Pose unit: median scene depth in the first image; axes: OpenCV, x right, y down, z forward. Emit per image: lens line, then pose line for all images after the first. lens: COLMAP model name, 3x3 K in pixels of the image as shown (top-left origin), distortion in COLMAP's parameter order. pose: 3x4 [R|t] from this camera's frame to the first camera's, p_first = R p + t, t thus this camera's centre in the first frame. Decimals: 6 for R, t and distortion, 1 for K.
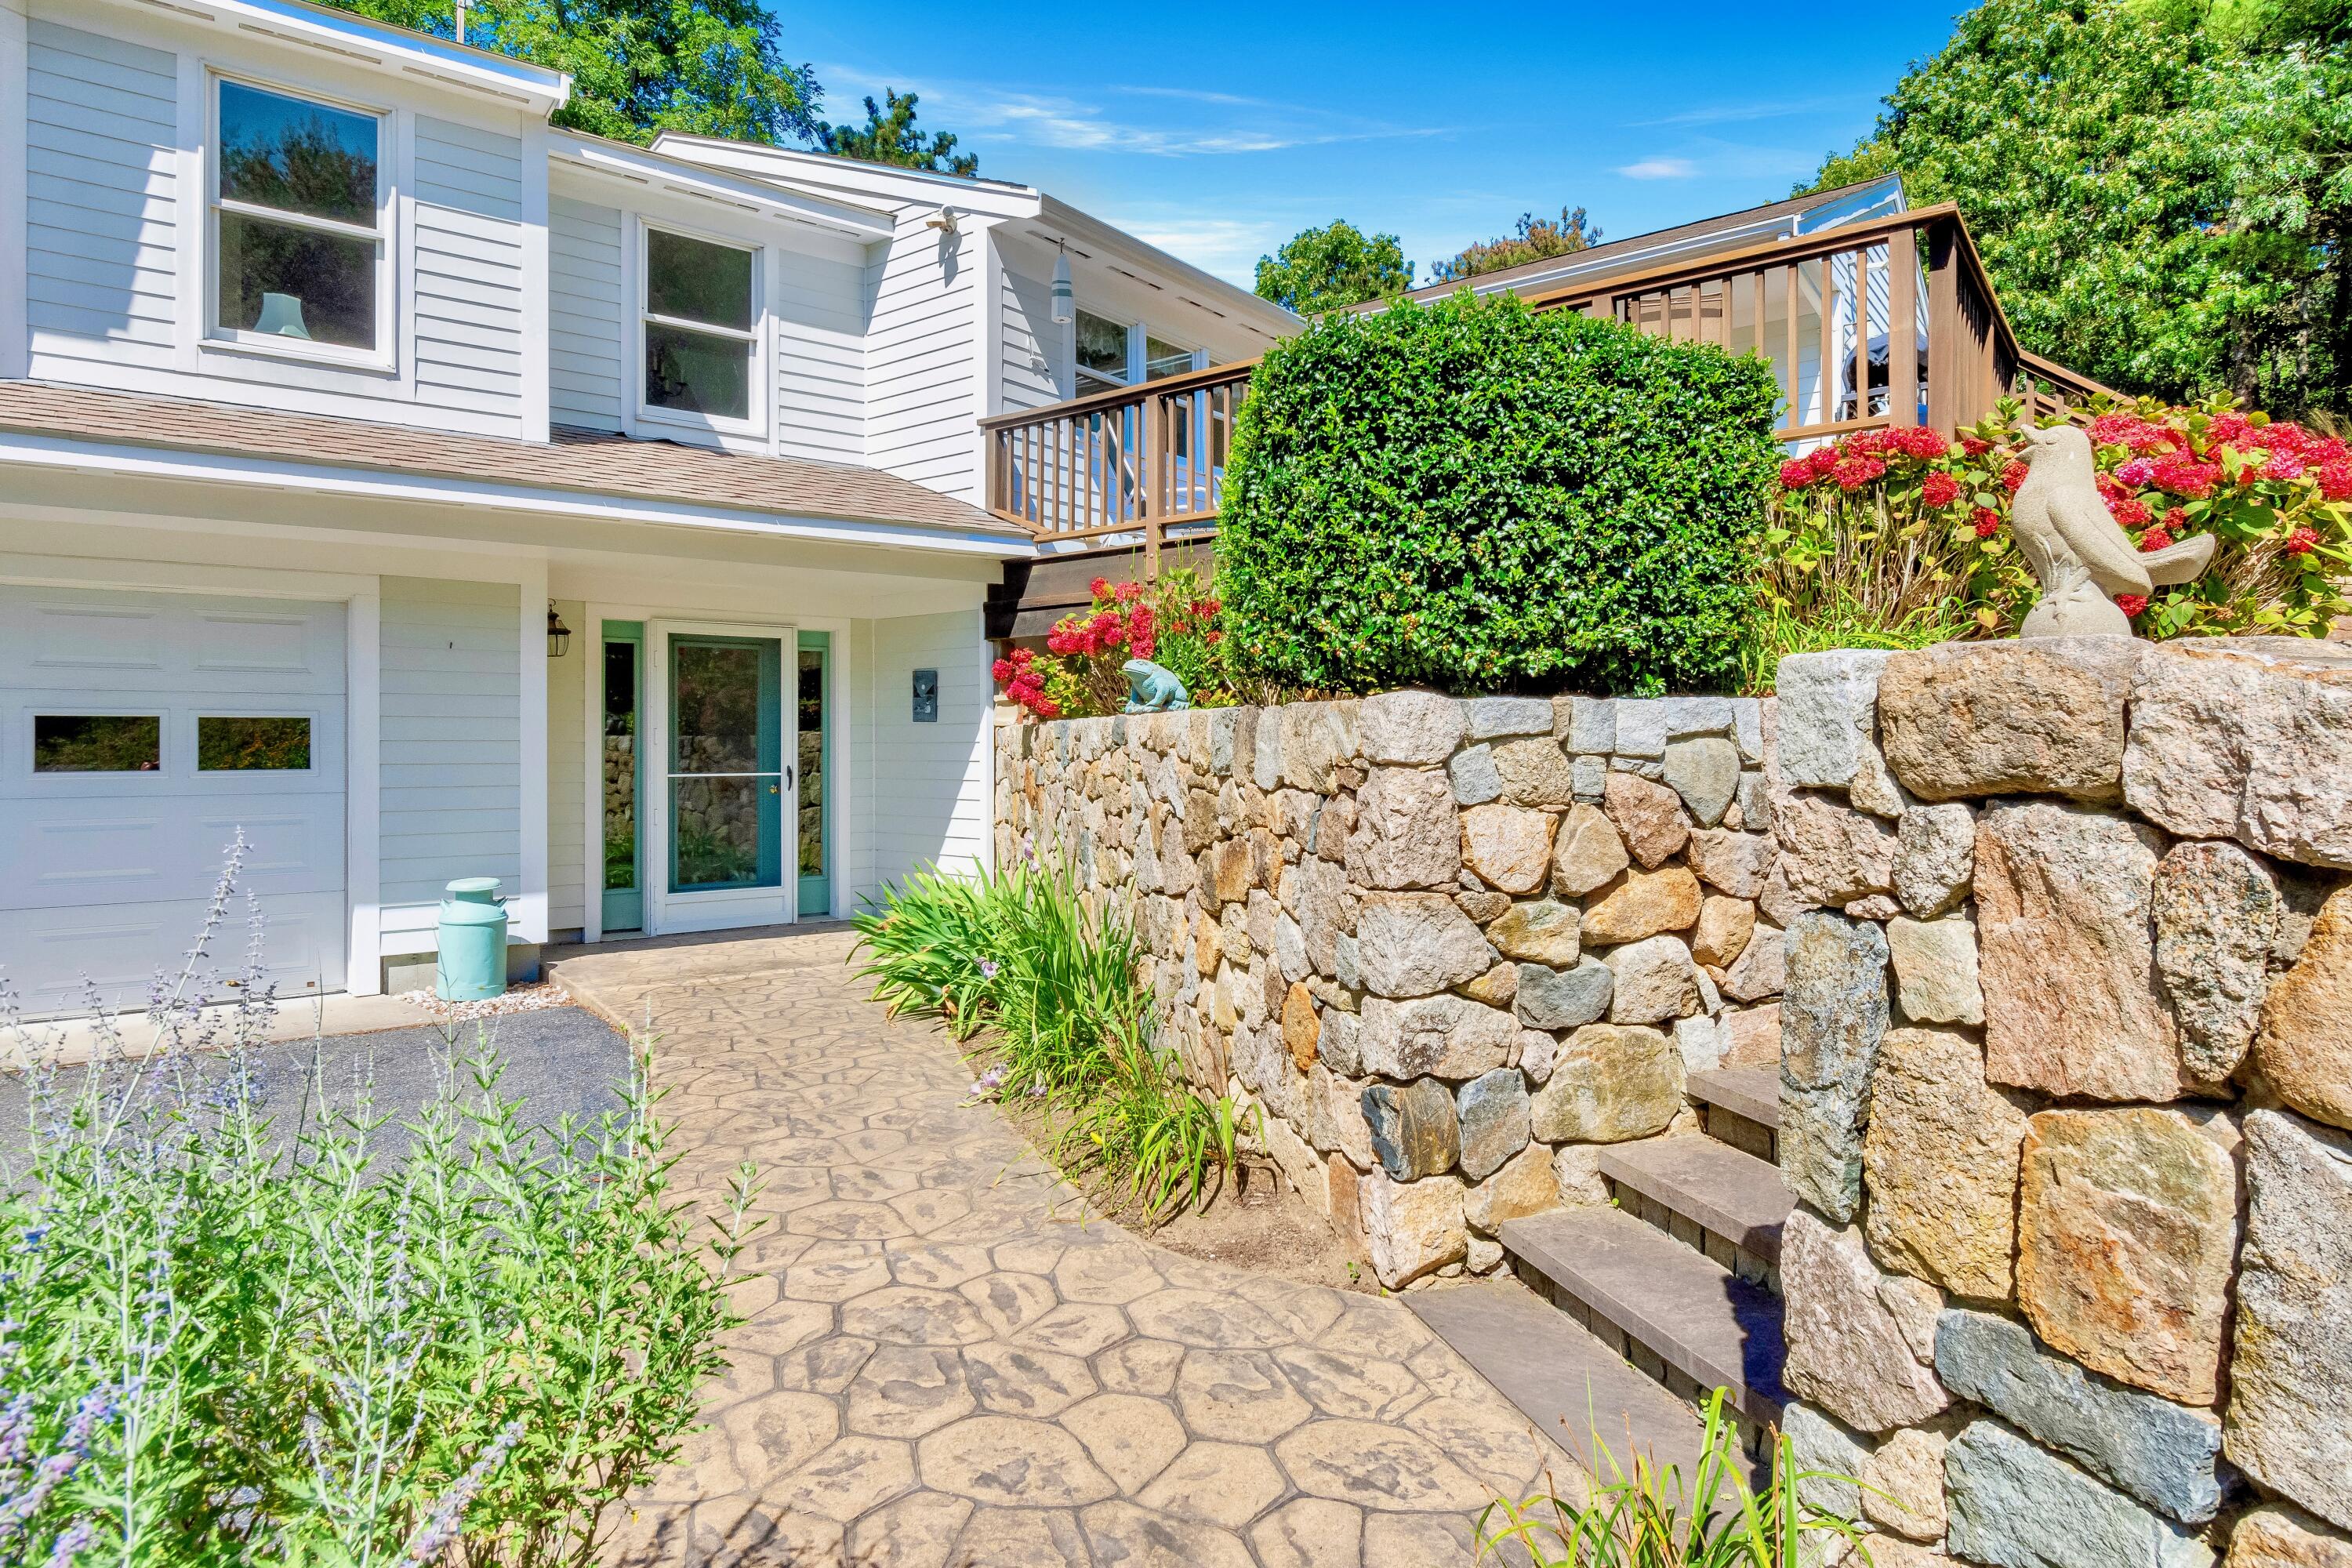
lens RADIAL K [[1284.3, 0, 1209.2], [0, 1284.3, 744.3], [0, 0, 1]] dist [-0.003078, -0.001151]
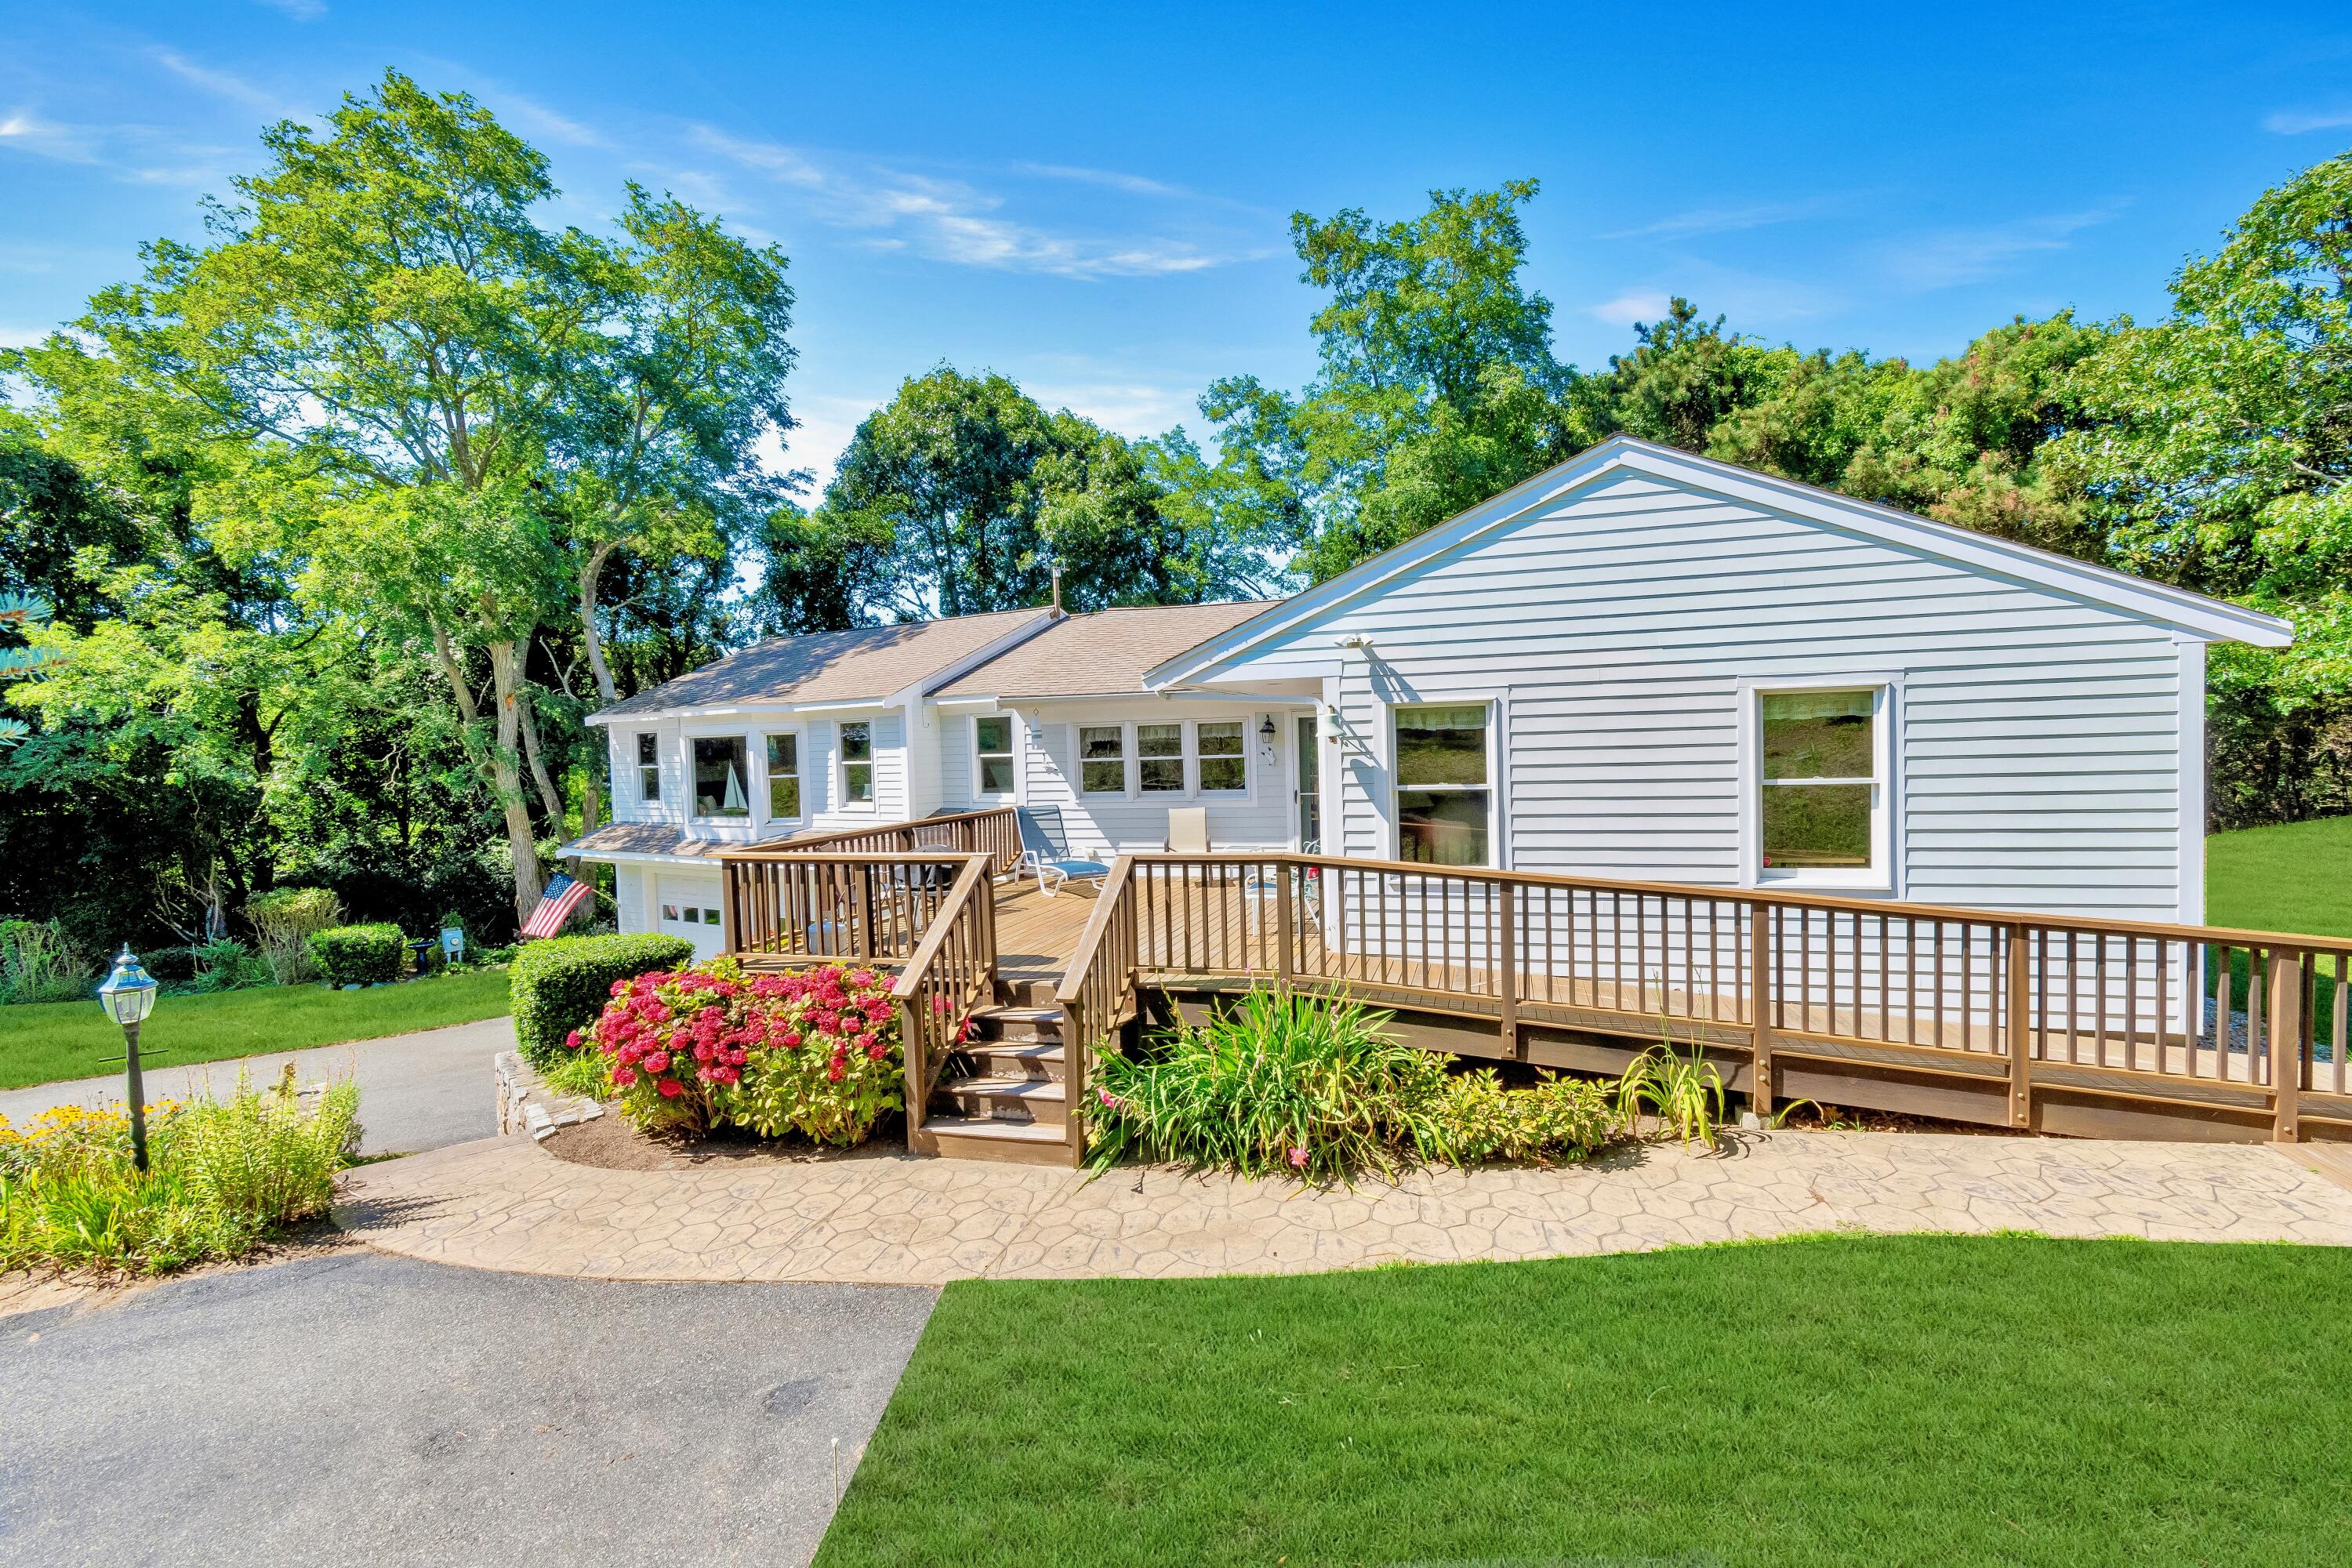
lens RADIAL K [[1033.6, 0, 1192.6], [0, 1033.6, 787.0], [0, 0, 1]] dist [-0.003512, -0.000324]
pose [[0.350431, 0.034254, -0.935962, 1.733754], [0.025946, 0.998592, 0.046261, -0.427474], [0.936229, -0.040496, 0.349049, 0.855927]]
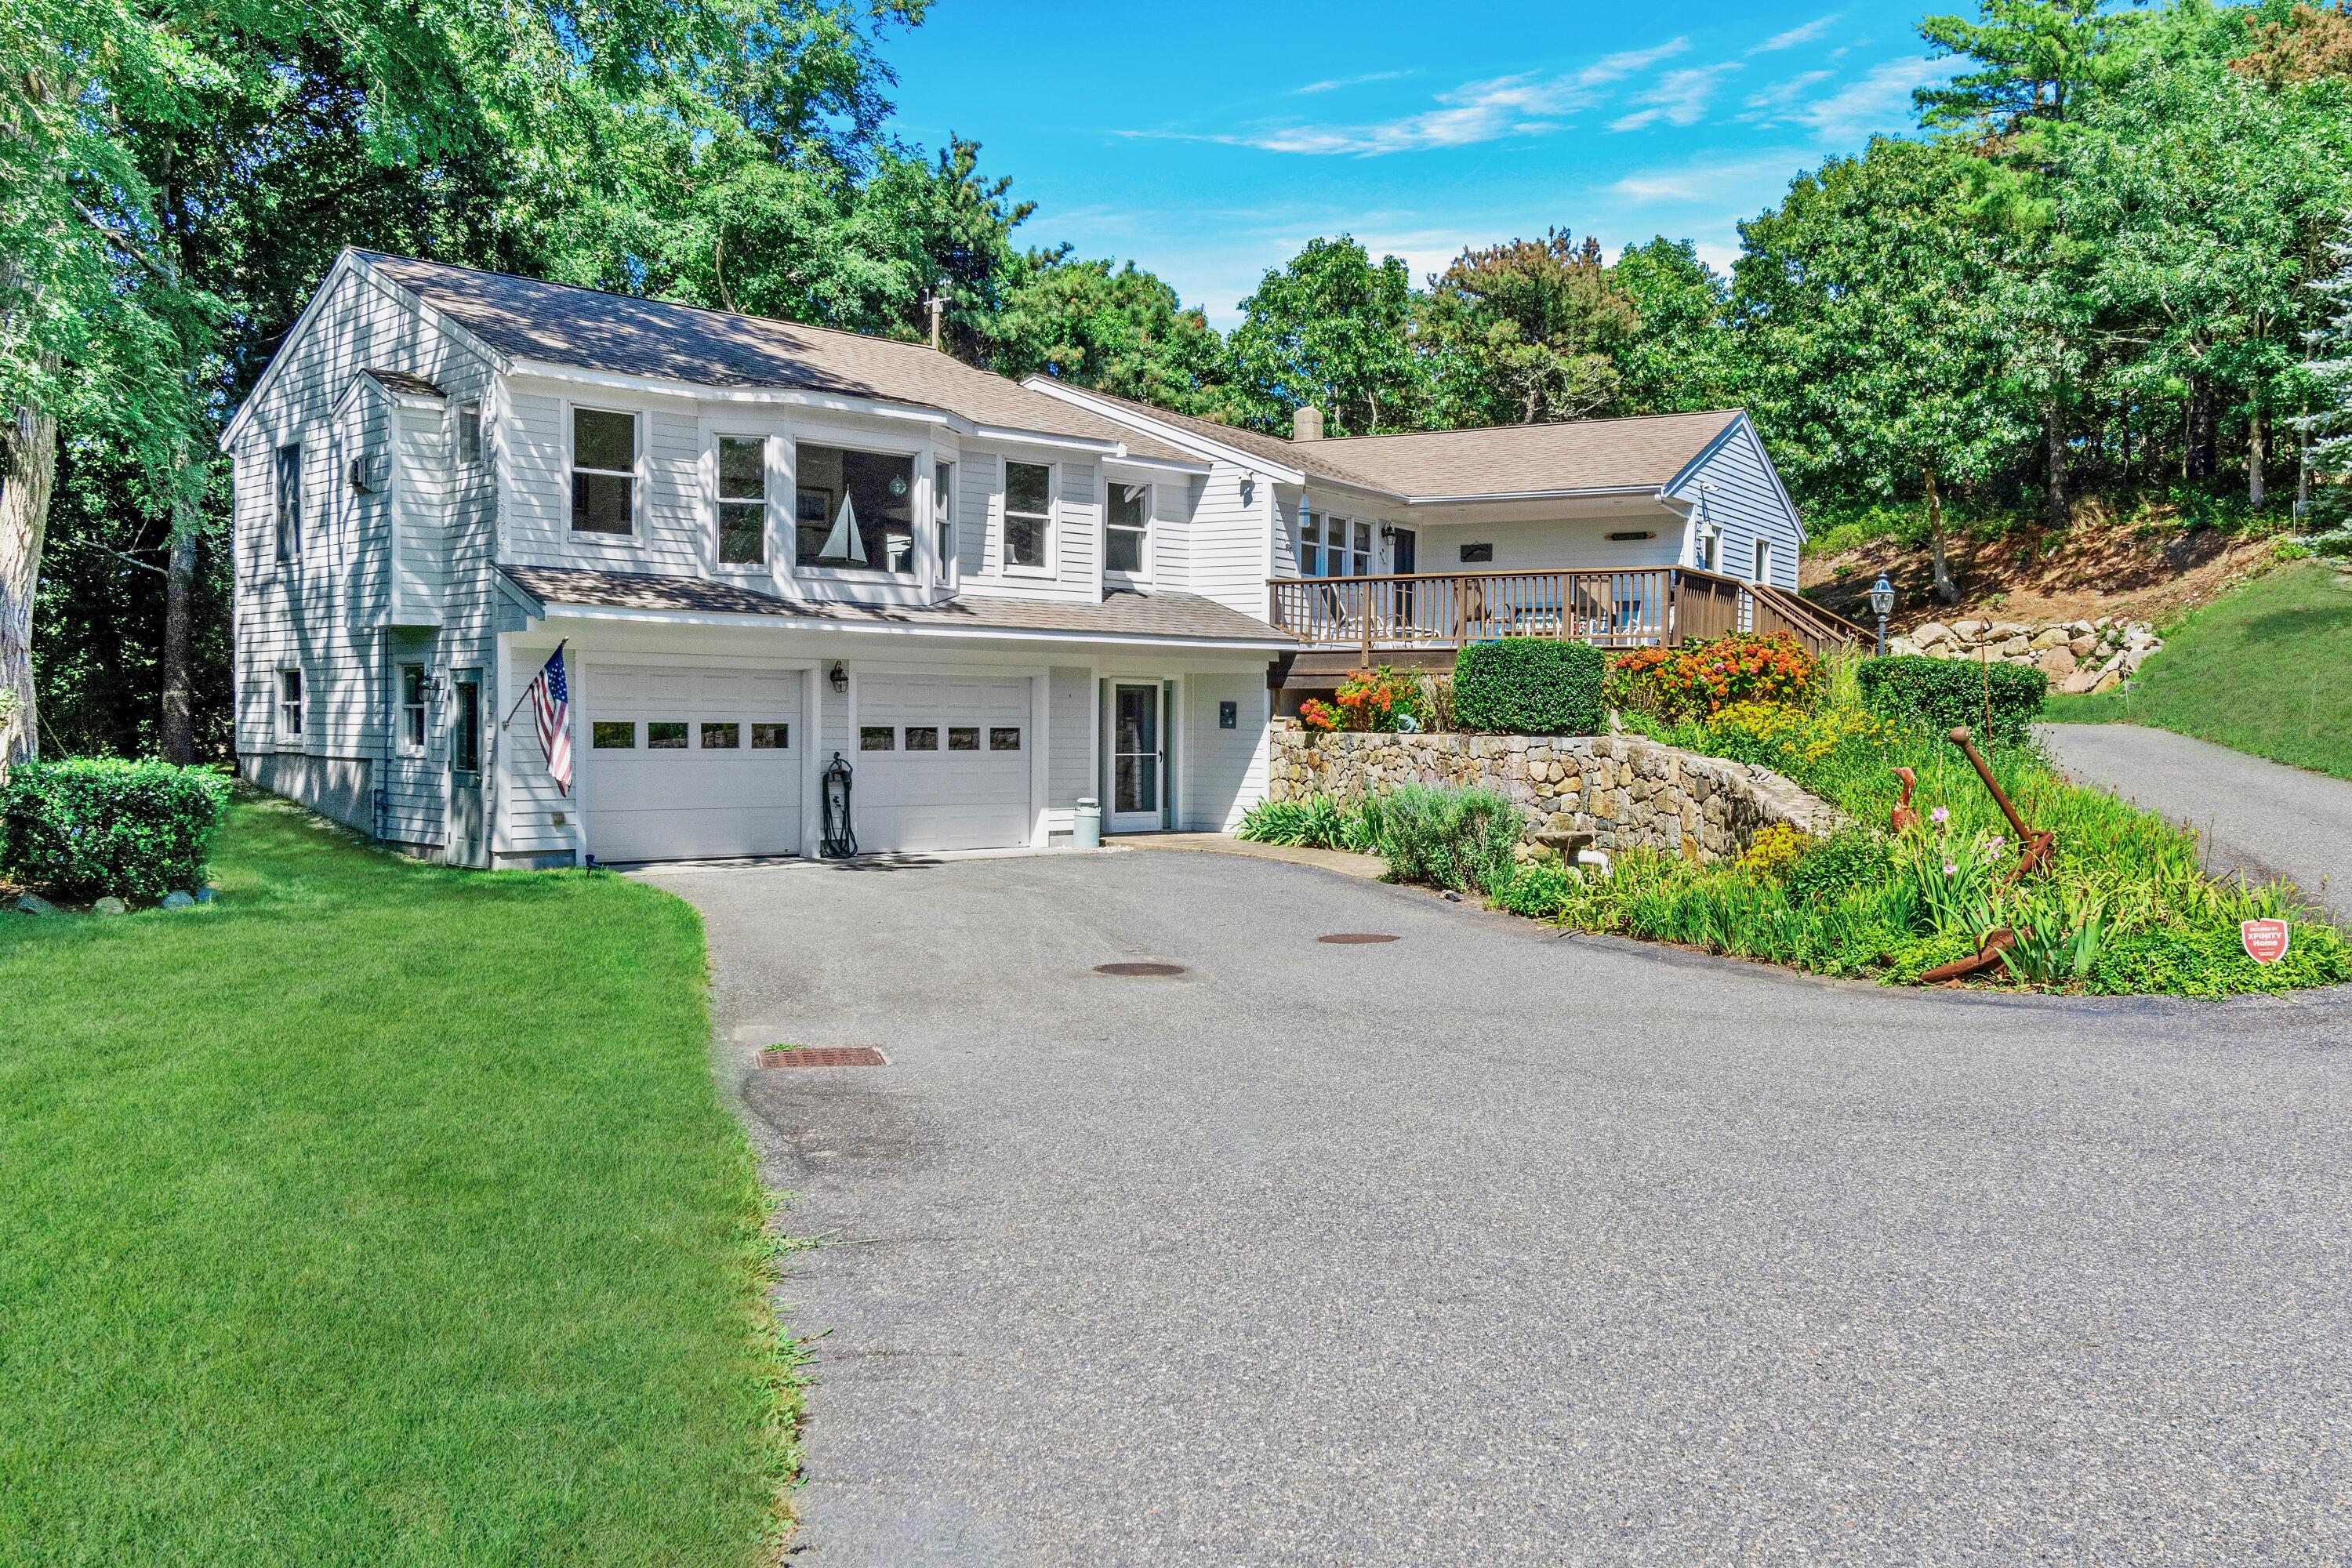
lens RADIAL K [[2020.9, 0, 1176.0], [0, 2020.9, 784.0], [0, 0, 1]] dist [0.005926, 0.002429]
pose [[0.995515, 0.010308, 0.094044, -0.750022], [-0.013128, 0.999481, 0.029412, -0.028783], [-0.093692, -0.030515, 0.995134, -2.621682]]
